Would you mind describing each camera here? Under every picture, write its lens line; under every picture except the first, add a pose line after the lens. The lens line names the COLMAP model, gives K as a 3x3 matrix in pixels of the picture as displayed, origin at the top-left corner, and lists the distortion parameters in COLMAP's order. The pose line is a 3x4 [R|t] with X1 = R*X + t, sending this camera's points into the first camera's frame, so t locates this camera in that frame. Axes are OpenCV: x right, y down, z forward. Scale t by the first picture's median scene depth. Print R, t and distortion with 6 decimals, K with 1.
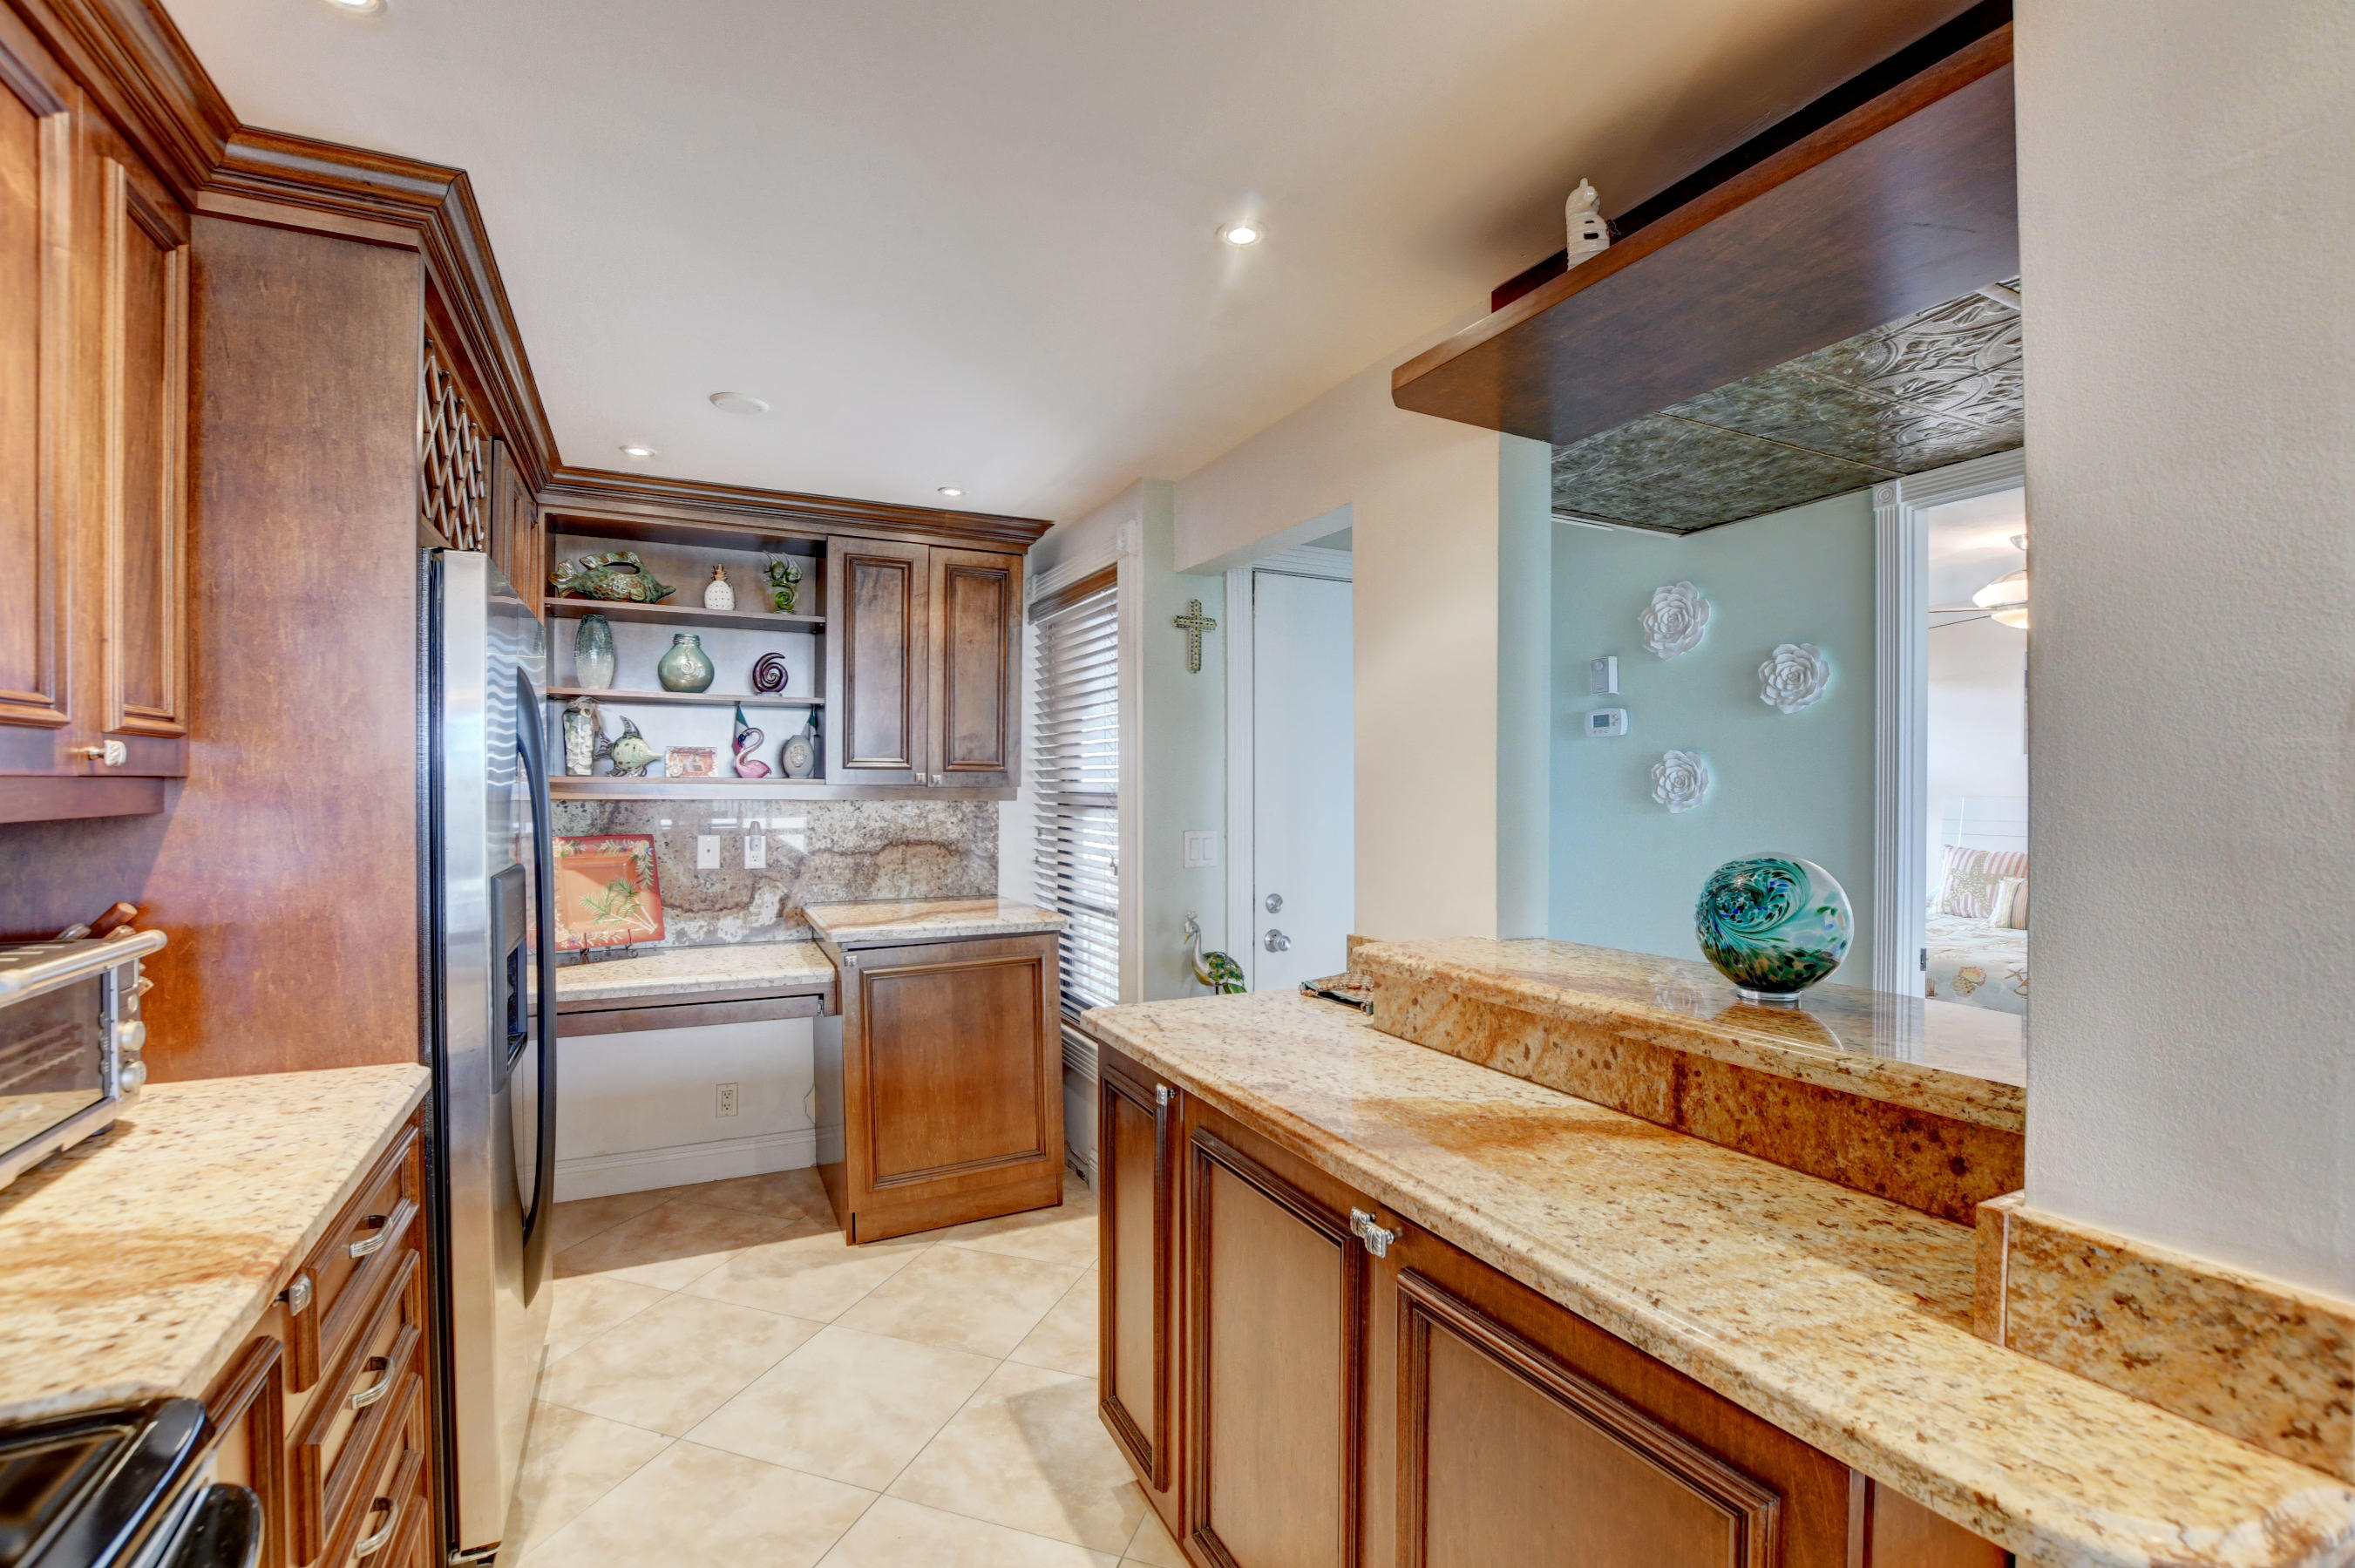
lens RADIAL K [[1032.4, 0, 1175.7], [0, 1032.4, 790.5], [0, 0, 1]] dist [-0.030937, 0.000295]
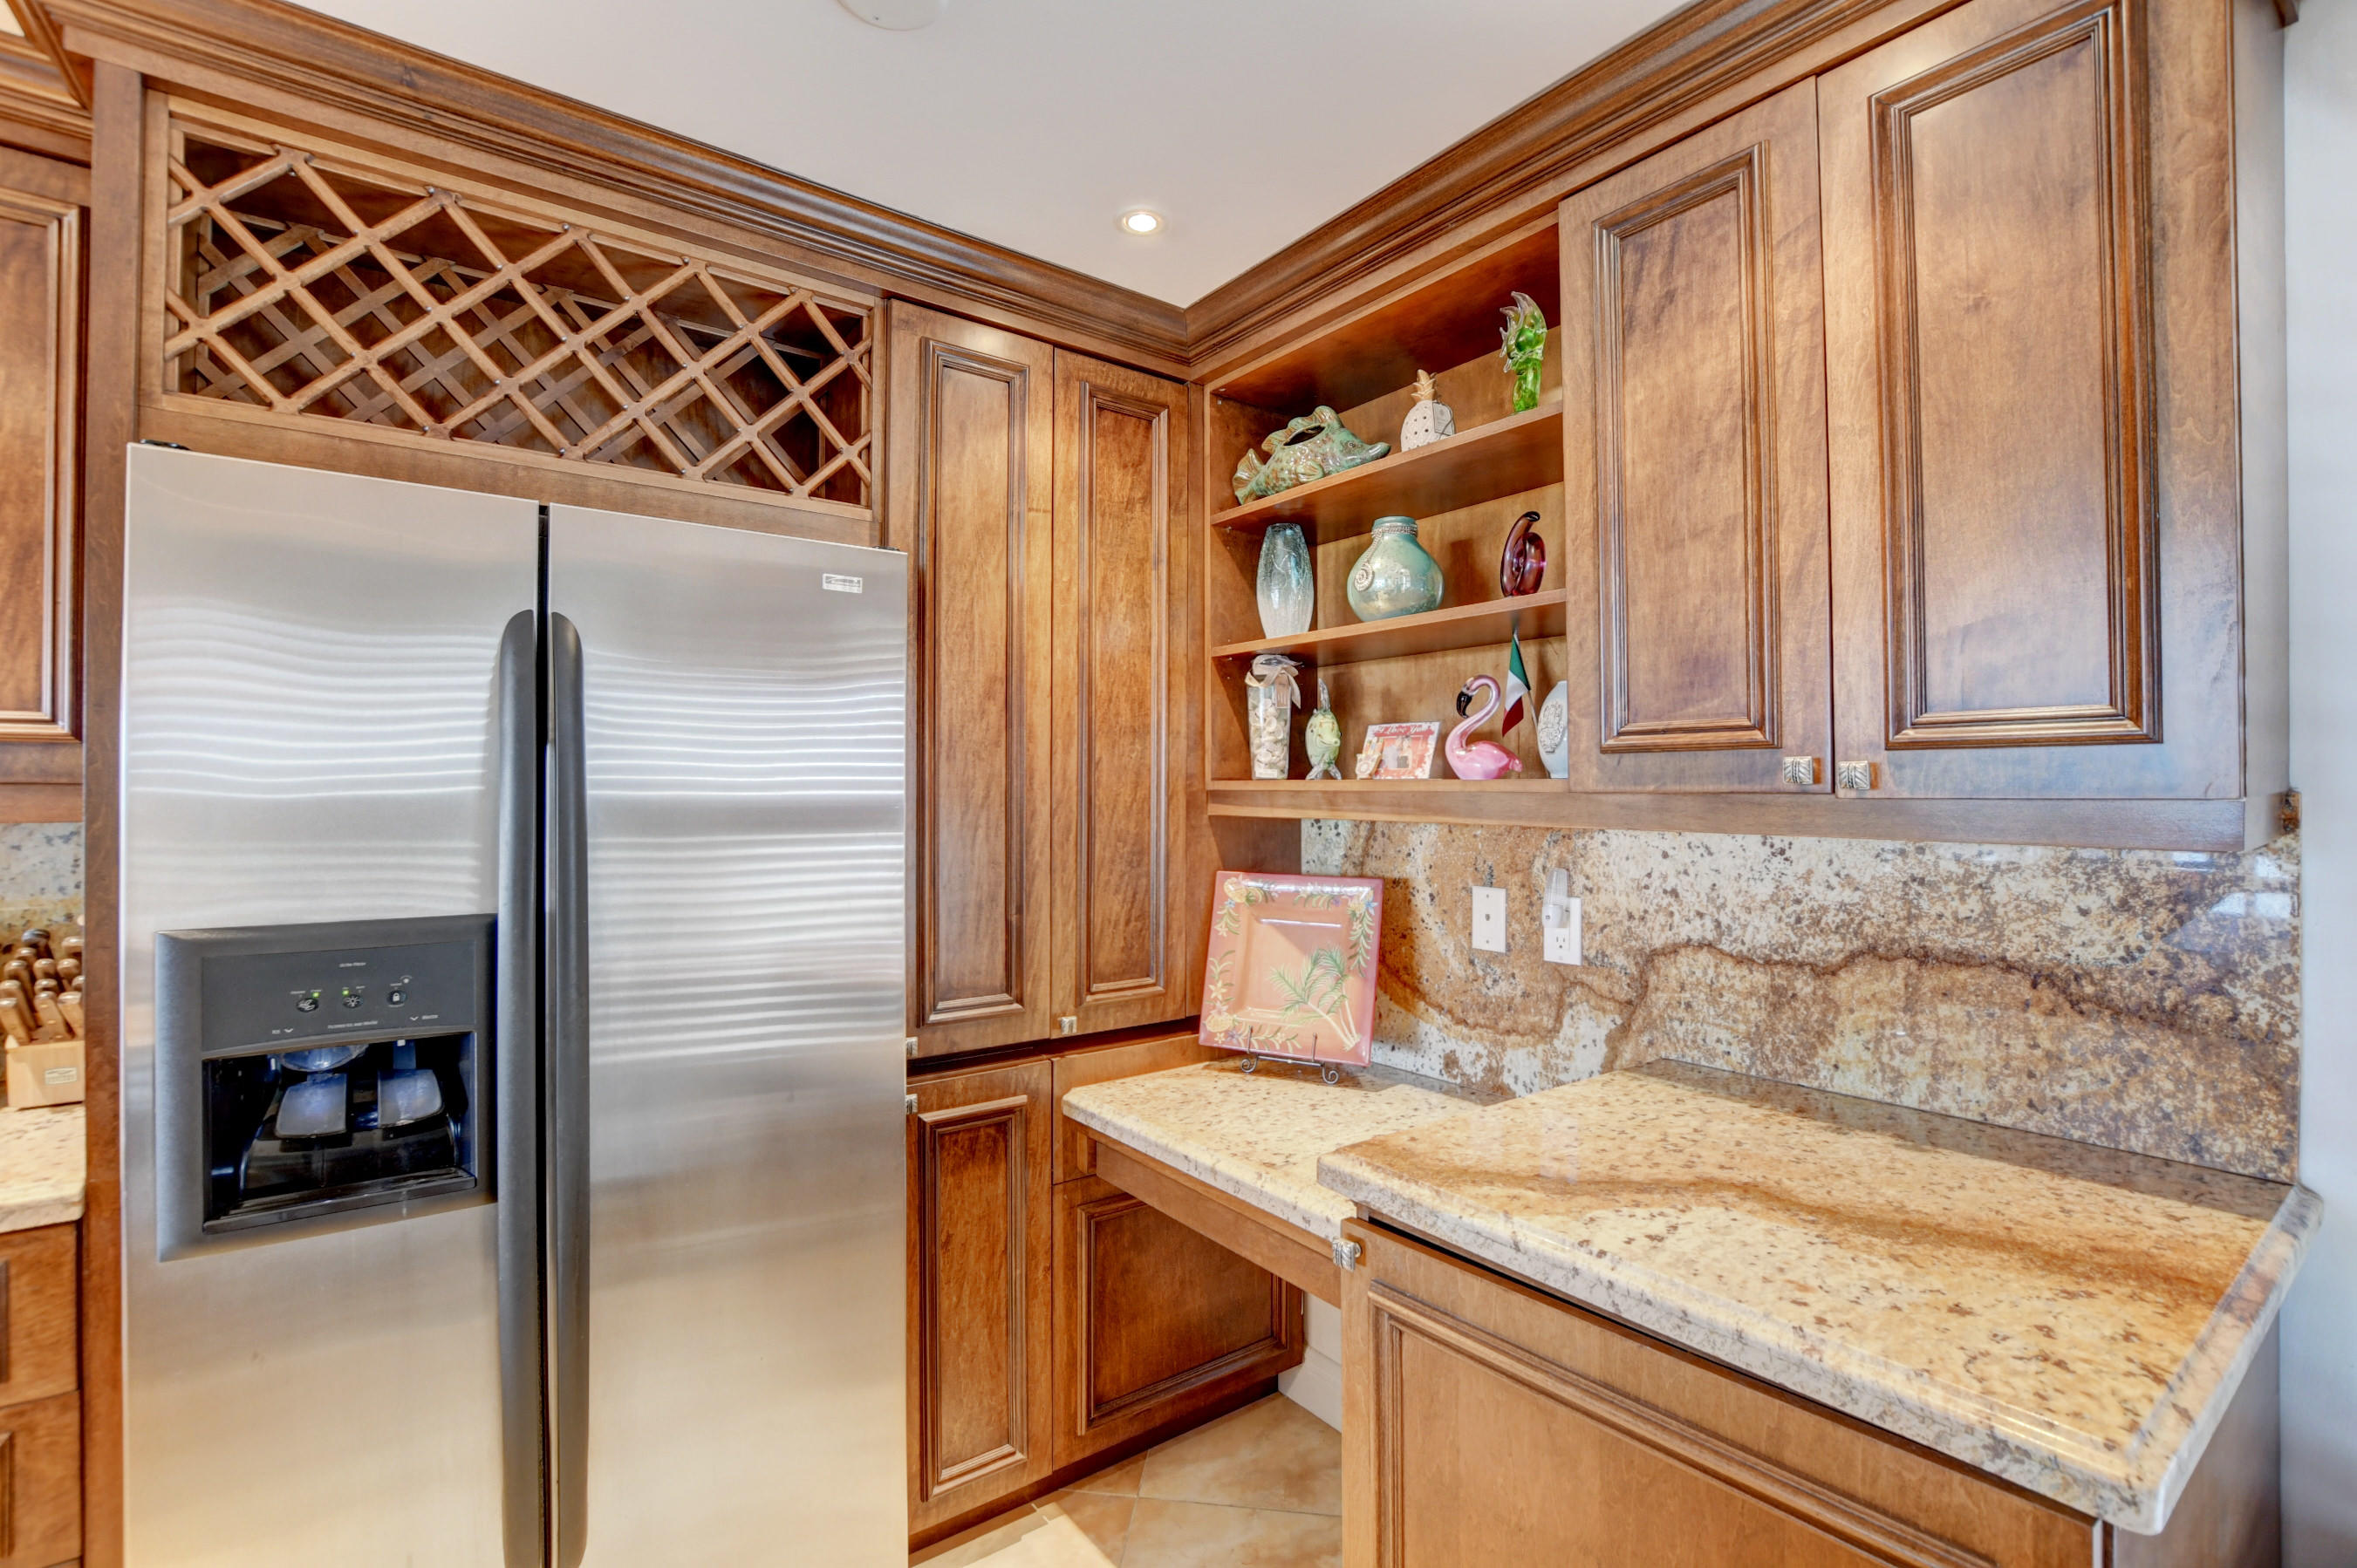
lens RADIAL K [[1033.1, 0, 1176.7], [0, 1033.1, 790.5], [0, 0, 1]] dist [-0.030937, 0.000295]
pose [[0.181864, -0.006627, -0.983301, 0.042391], [-0.005907, 0.999952, -0.007832, -0.001959], [0.983306, 0.007233, 0.181816, 0.749748]]
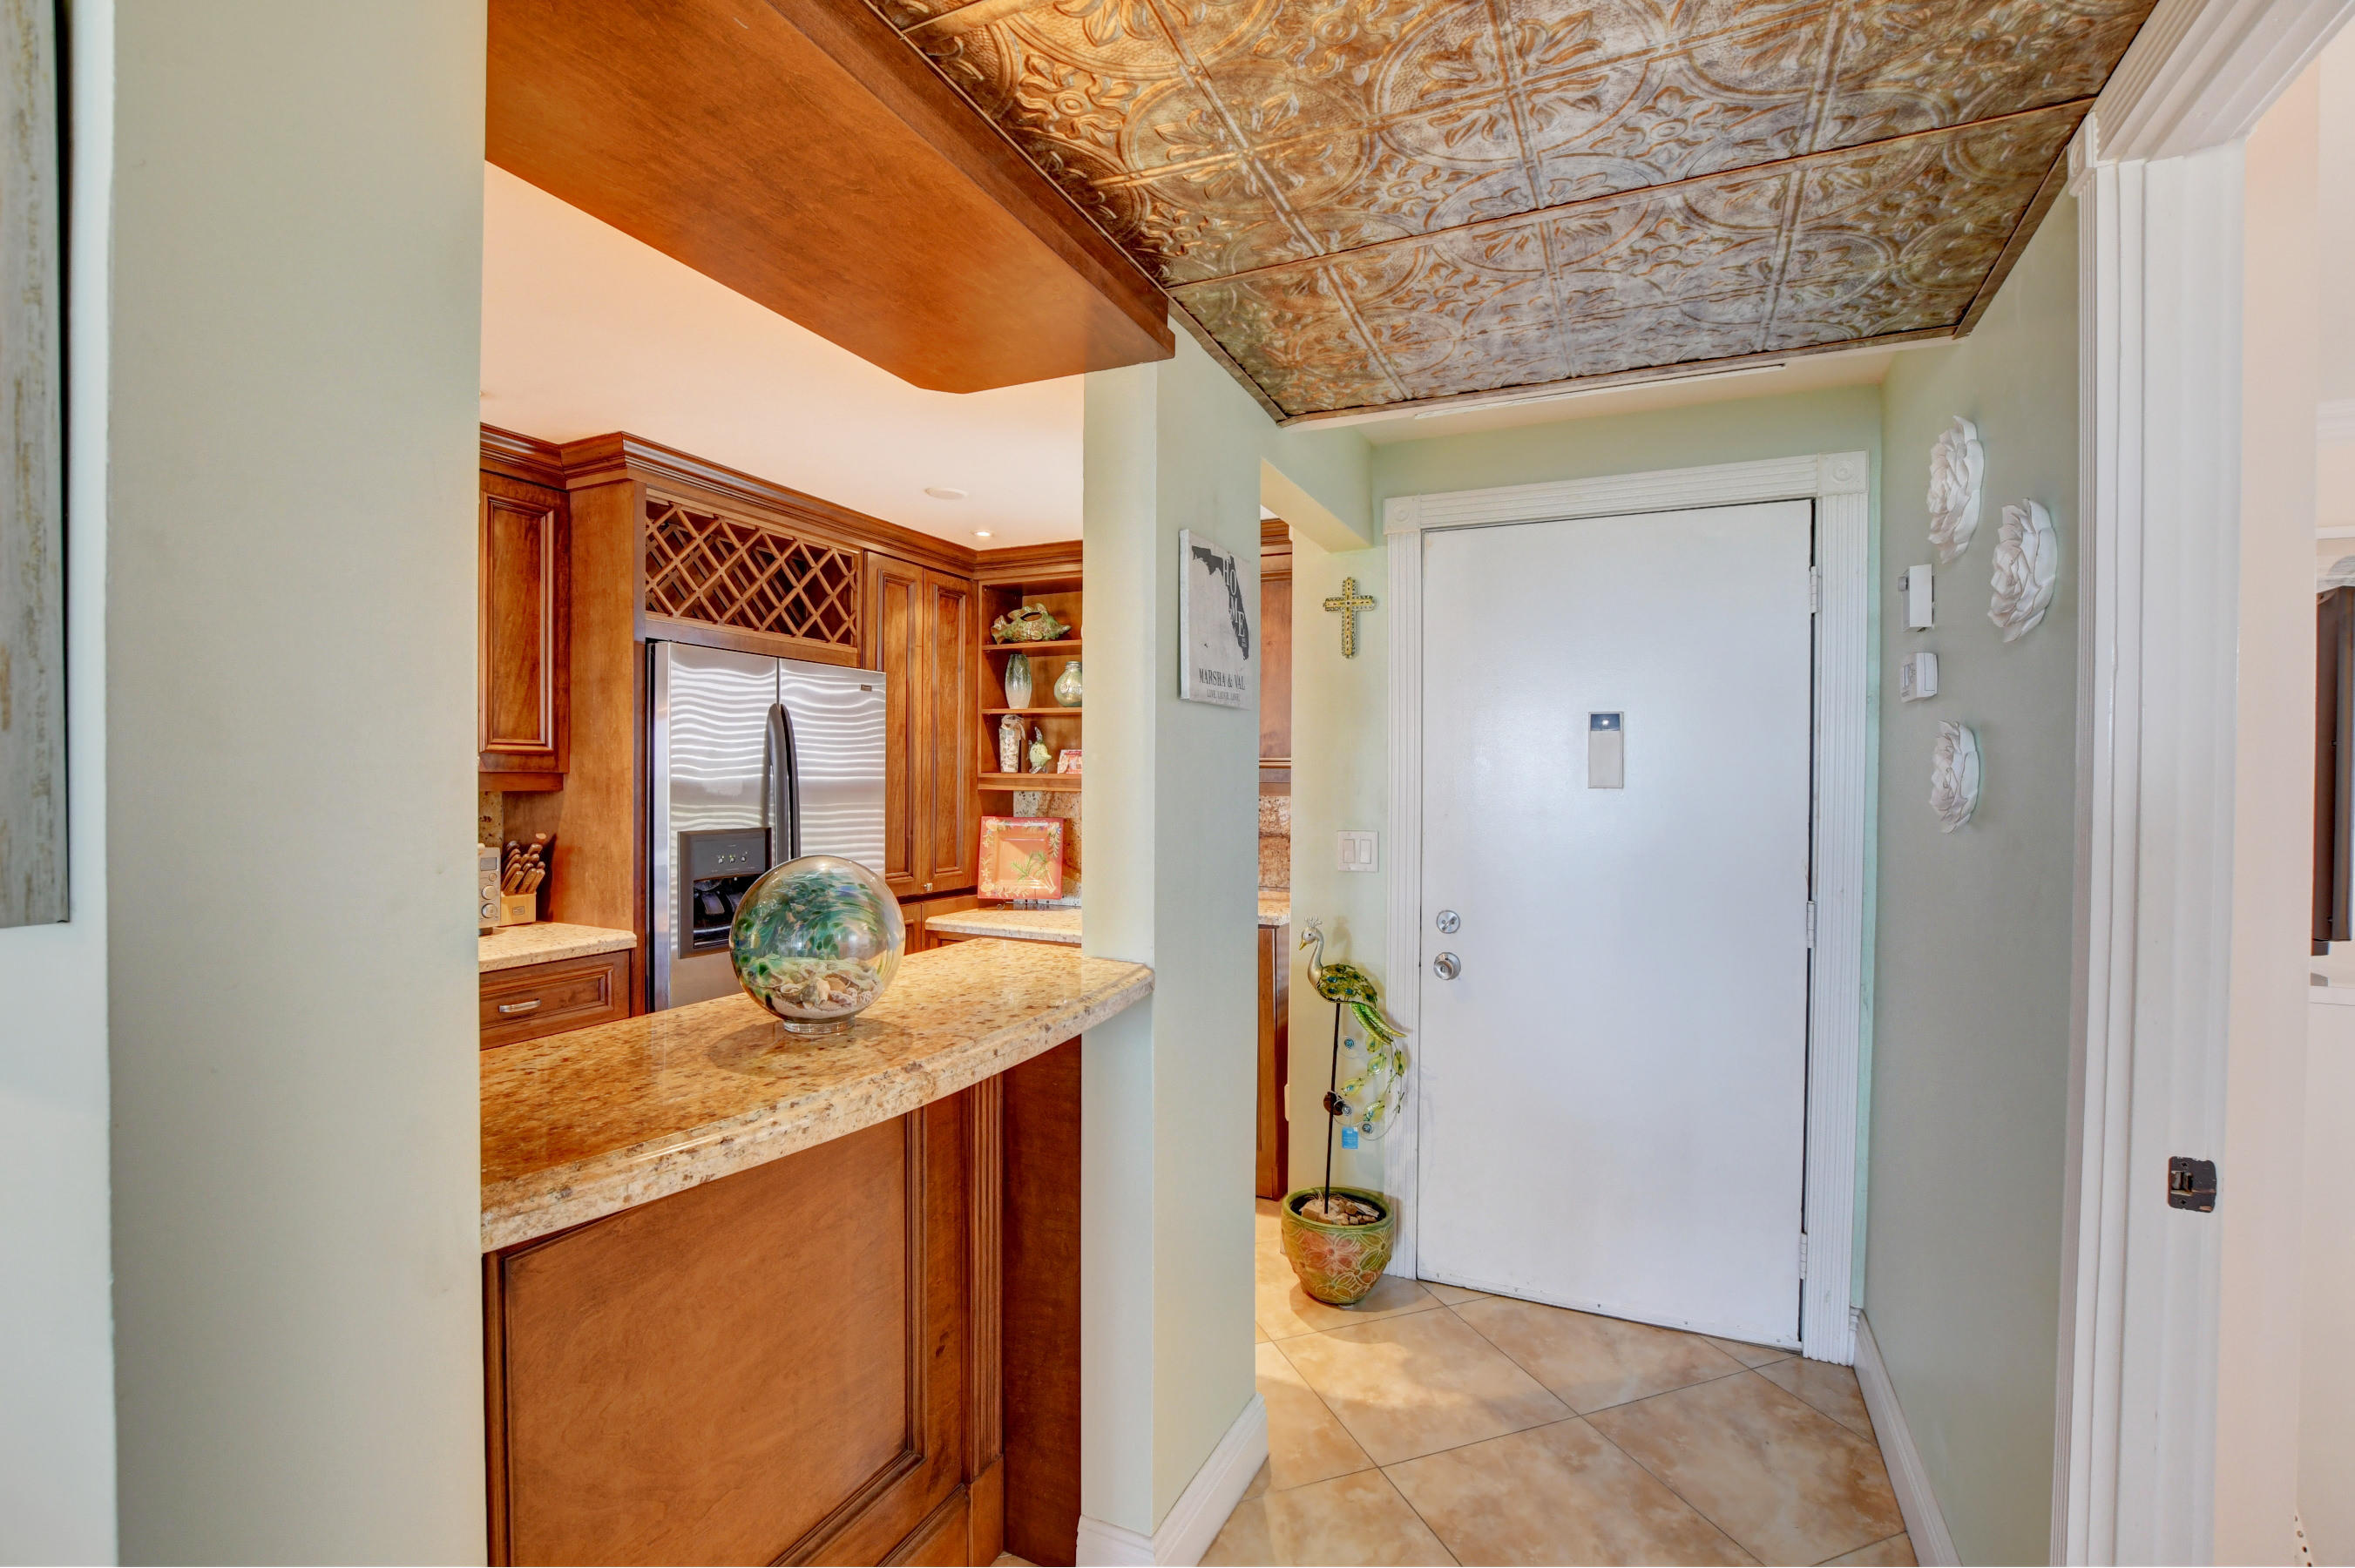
lens RADIAL K [[1032.3, 0, 1175.7], [0, 1032.3, 790.5], [0, 0, 1]] dist [-0.030937, 0.000295]
pose [[0.619064, 0.010711, -0.785268, 0.584193], [-0.010203, 0.999932, 0.005596, -0.000877], [0.785274, 0.004548, 0.619131, 0.288905]]
